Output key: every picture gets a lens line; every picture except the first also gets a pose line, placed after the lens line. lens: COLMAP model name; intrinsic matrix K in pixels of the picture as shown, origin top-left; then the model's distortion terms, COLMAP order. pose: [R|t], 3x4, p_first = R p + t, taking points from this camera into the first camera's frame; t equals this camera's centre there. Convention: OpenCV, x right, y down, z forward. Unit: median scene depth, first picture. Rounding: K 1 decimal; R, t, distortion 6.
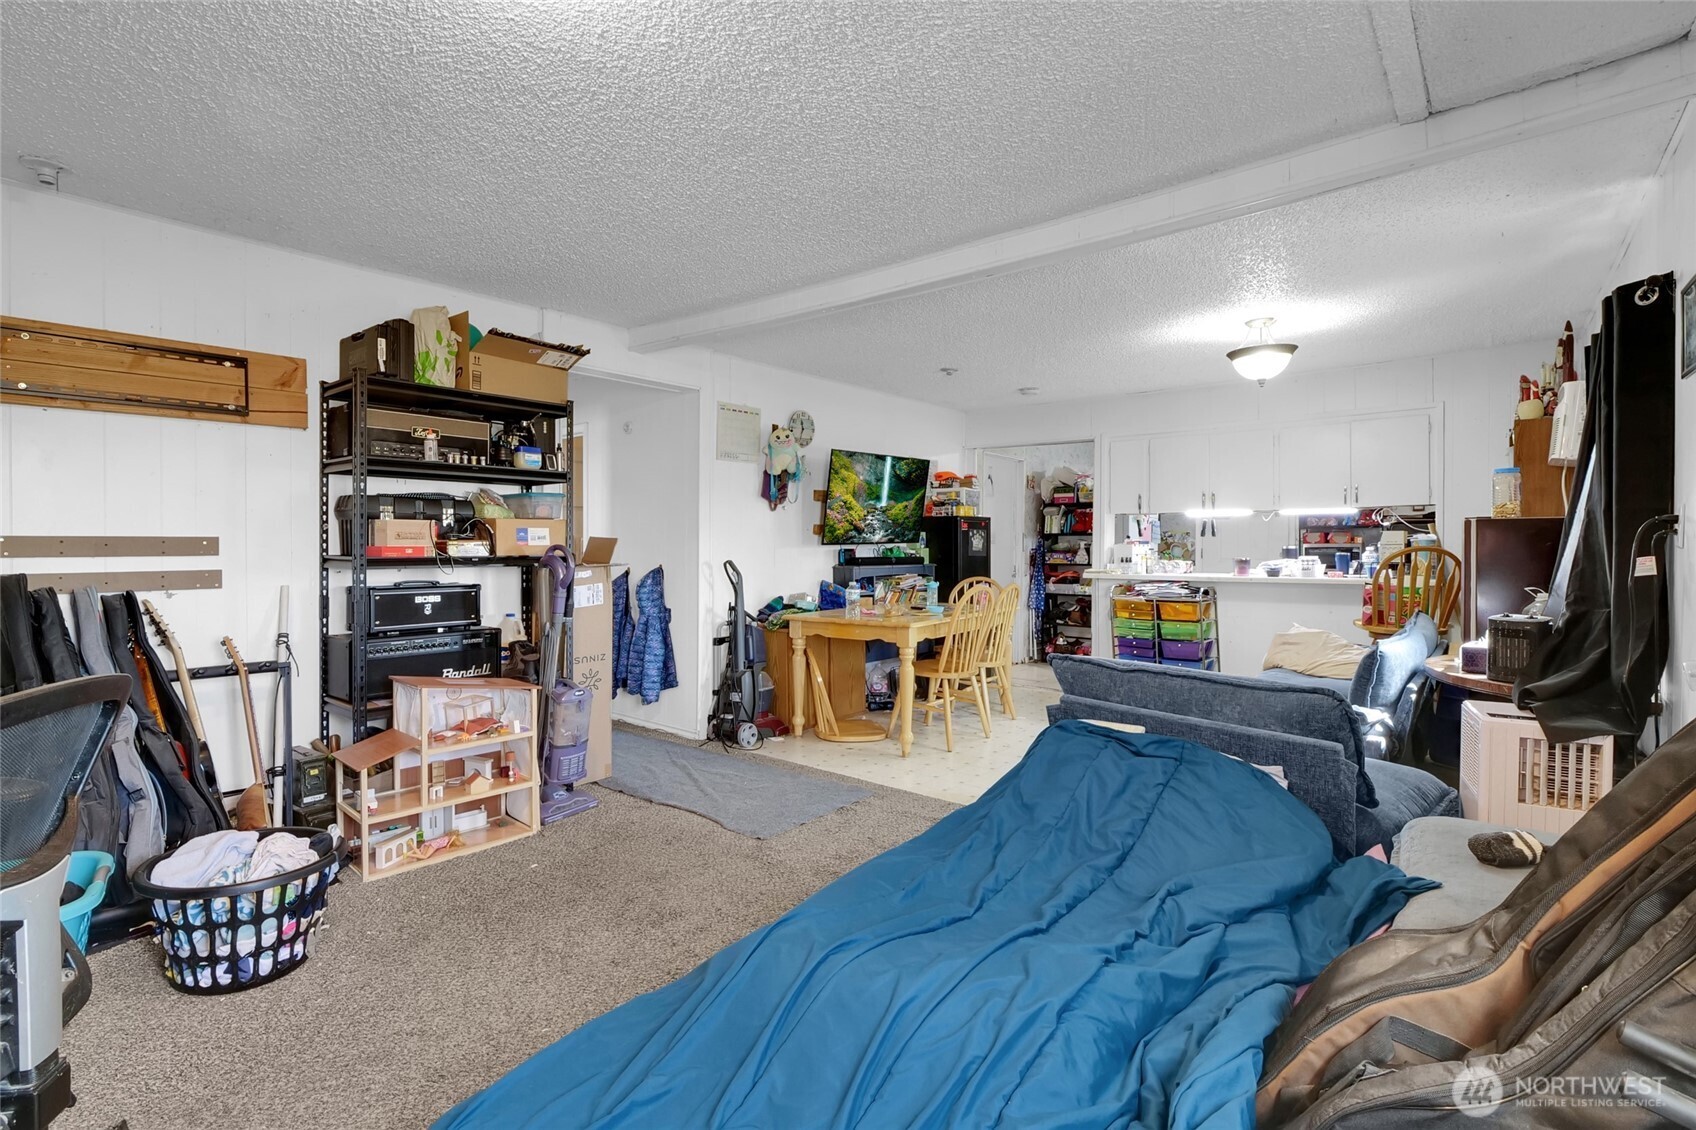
lens RADIAL K [[778.2, 0, 815.9], [0, 778.2, 545.5], [0, 0, 1]] dist [-0.015615, -0.000154]
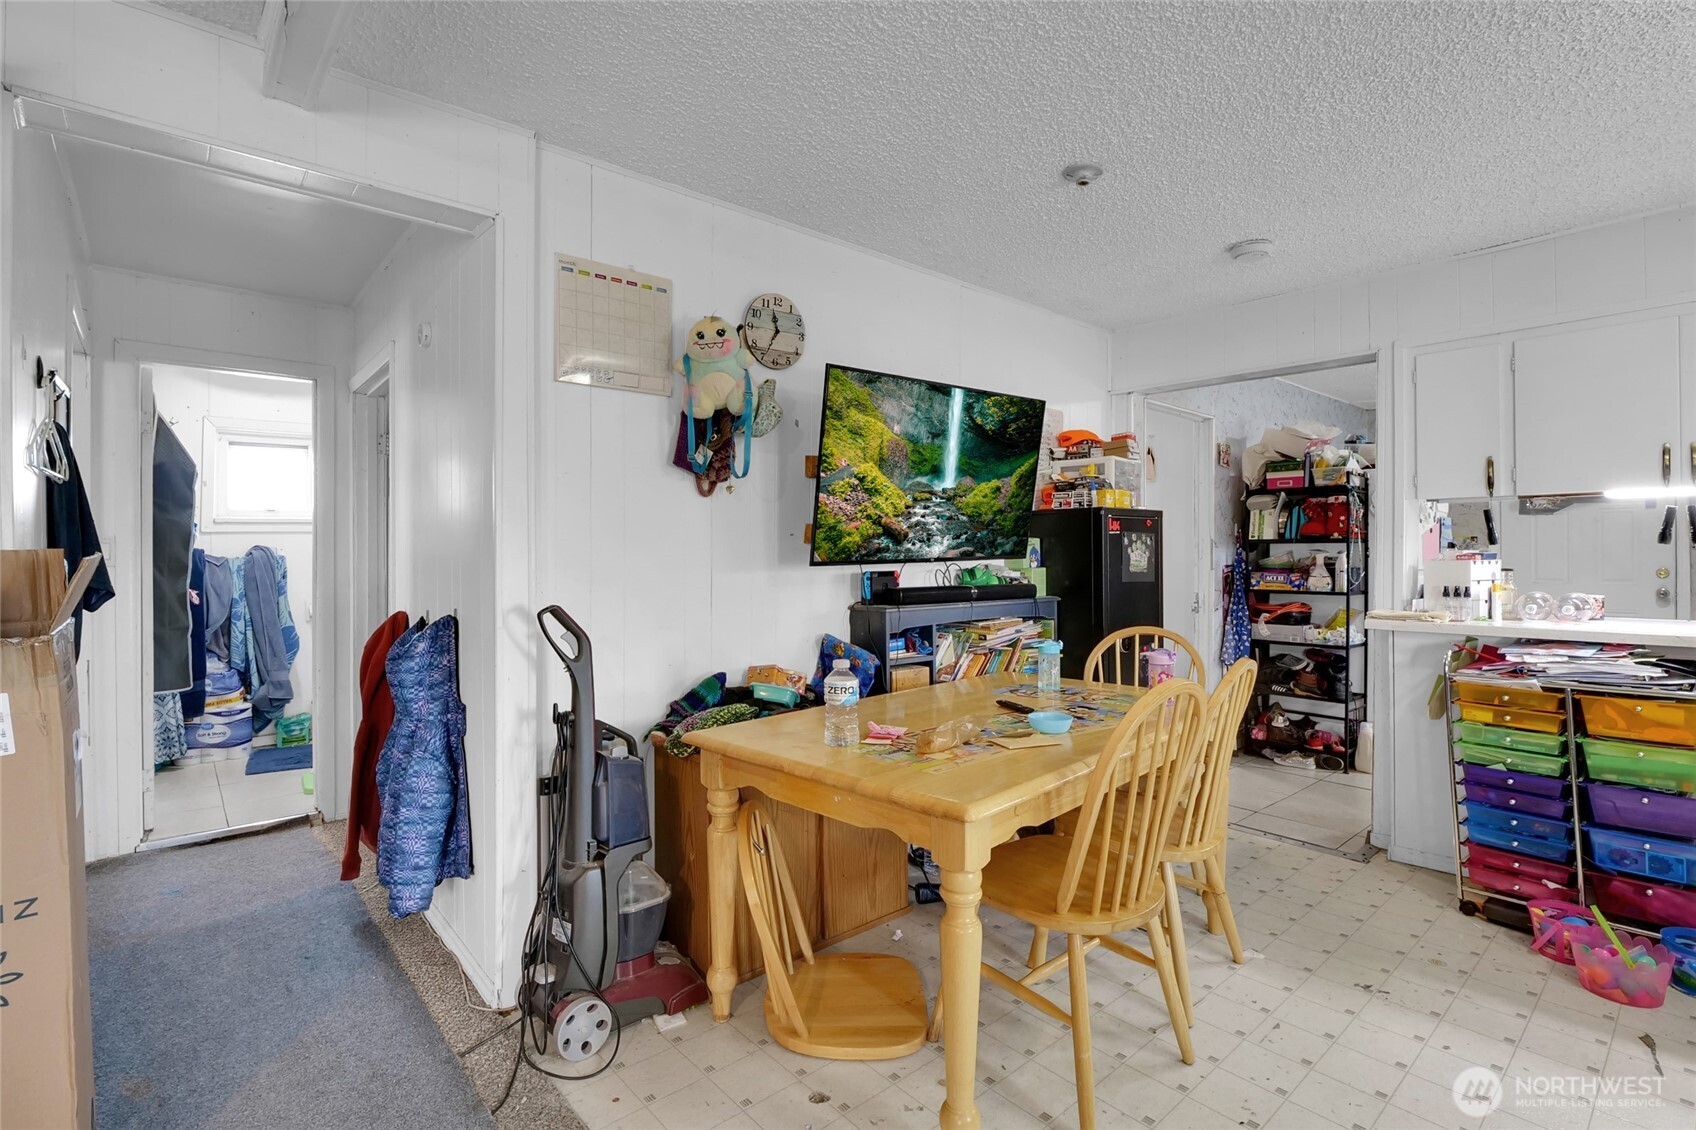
lens RADIAL K [[778.2, 0, 815.9], [0, 778.2, 545.5], [0, 0, 1]] dist [-0.015615, -0.000154]
pose [[0.987012, -0.004912, -0.160574, 0.081415], [0.003286, 0.999941, -0.010392, -0.008004], [0.160615, 0.009729, 0.986969, 0.480966]]
